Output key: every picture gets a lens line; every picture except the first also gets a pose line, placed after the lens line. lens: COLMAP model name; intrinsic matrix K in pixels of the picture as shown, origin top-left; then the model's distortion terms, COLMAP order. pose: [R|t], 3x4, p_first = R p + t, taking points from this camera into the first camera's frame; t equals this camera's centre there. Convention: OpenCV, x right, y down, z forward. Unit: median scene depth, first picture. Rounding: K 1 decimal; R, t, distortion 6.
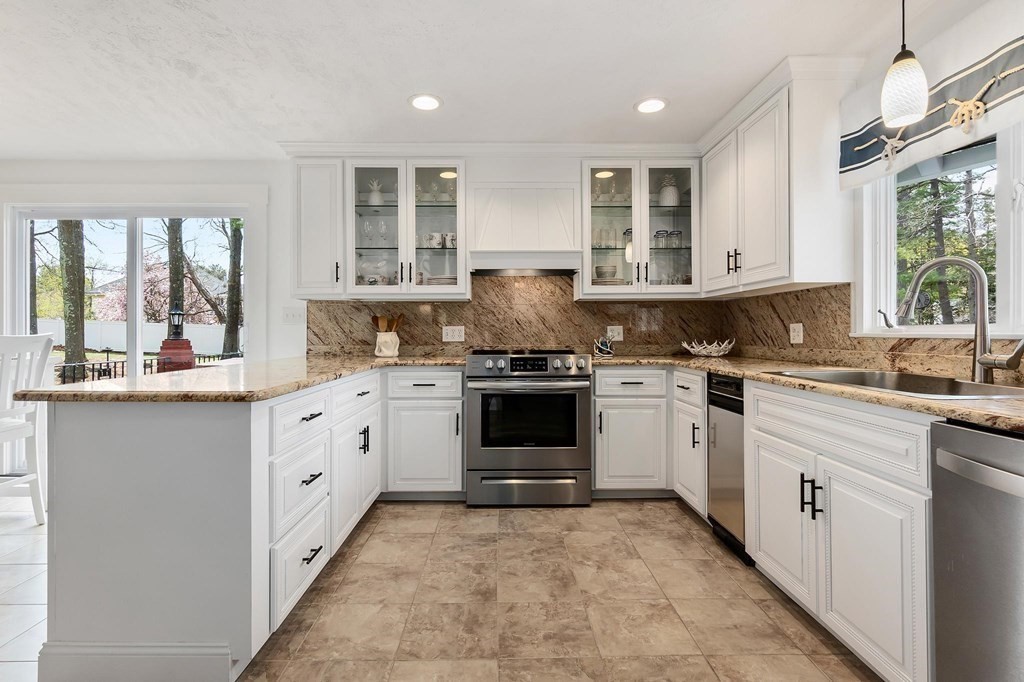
lens RADIAL K [[485.6, 0, 508.1], [0, 485.6, 332.0], [0, 0, 1]] dist [-0.005292, 0.000007]
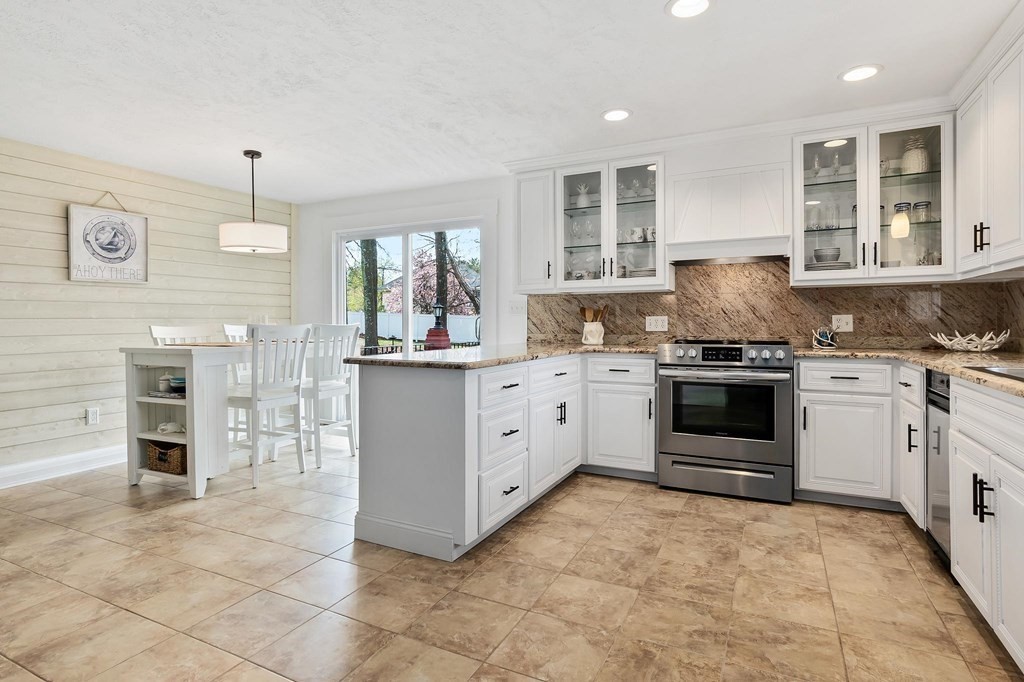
lens RADIAL K [[532.4, 0, 511.5], [0, 532.4, 323.1], [0, 0, 1]] dist [-0.000505, 0.000367]
pose [[0.890317, -0.000364, -0.455341, 0.154264], [0.001231, 0.999998, 0.001608, 0.000258], [0.455340, -0.001992, 0.890316, -0.173441]]
